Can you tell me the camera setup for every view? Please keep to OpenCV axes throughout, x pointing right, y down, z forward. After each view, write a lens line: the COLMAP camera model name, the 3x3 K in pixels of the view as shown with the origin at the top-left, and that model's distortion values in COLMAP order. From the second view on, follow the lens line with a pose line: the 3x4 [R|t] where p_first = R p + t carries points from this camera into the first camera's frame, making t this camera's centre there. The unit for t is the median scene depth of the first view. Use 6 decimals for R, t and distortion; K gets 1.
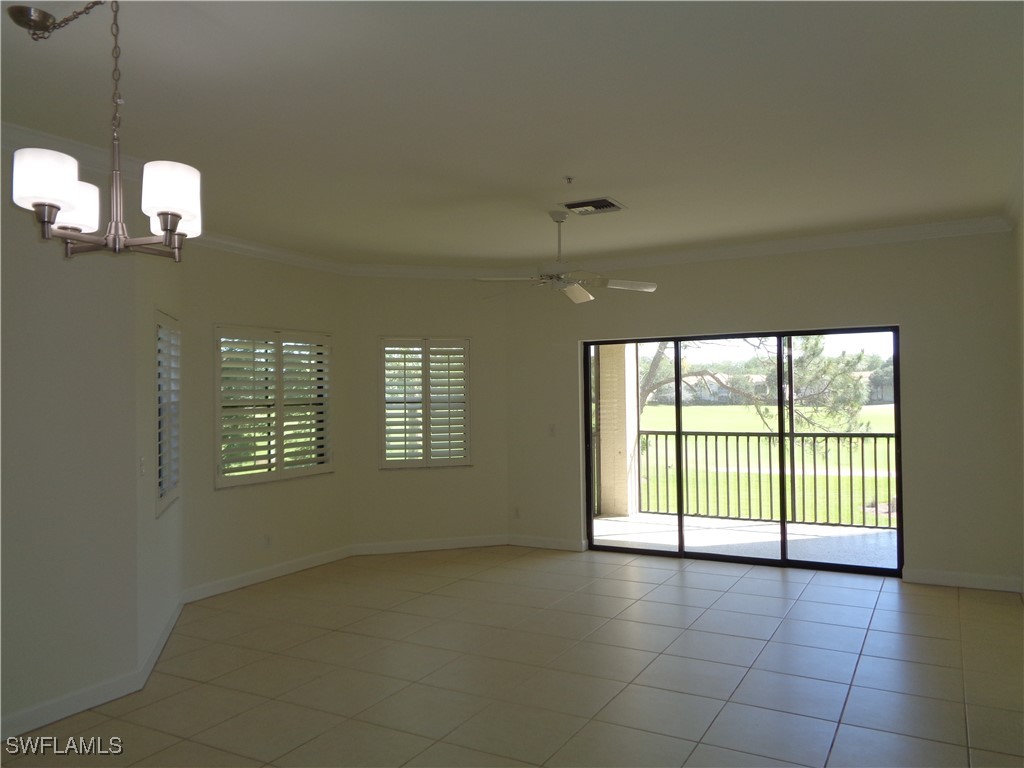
lens RADIAL K [[760.7, 0, 531.9], [0, 760.7, 366.0], [0, 0, 1]] dist [0.050172, 0.001540]
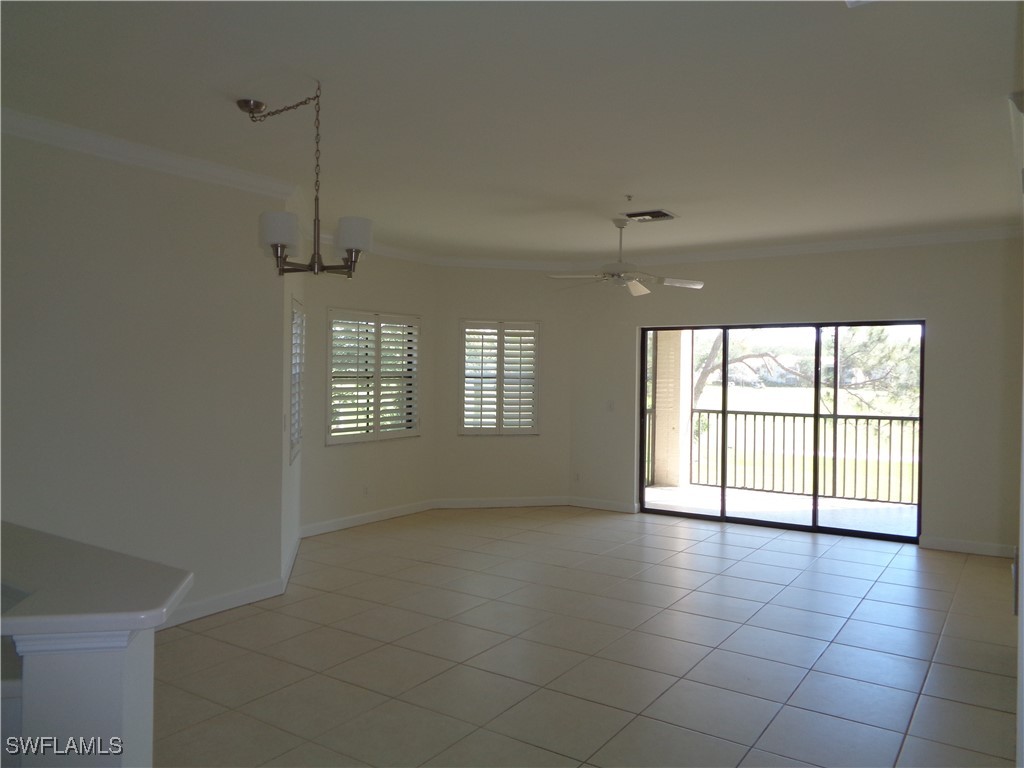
lens RADIAL K [[761.3, 0, 512.0], [0, 761.3, 384.0], [0, 0, 1]] dist [0.003300, 0.000190]
pose [[0.993880, 0.027753, -0.106925, 0.000917], [-0.021810, 0.998173, 0.056352, -0.008088], [0.108293, -0.053675, 0.992669, -0.133150]]
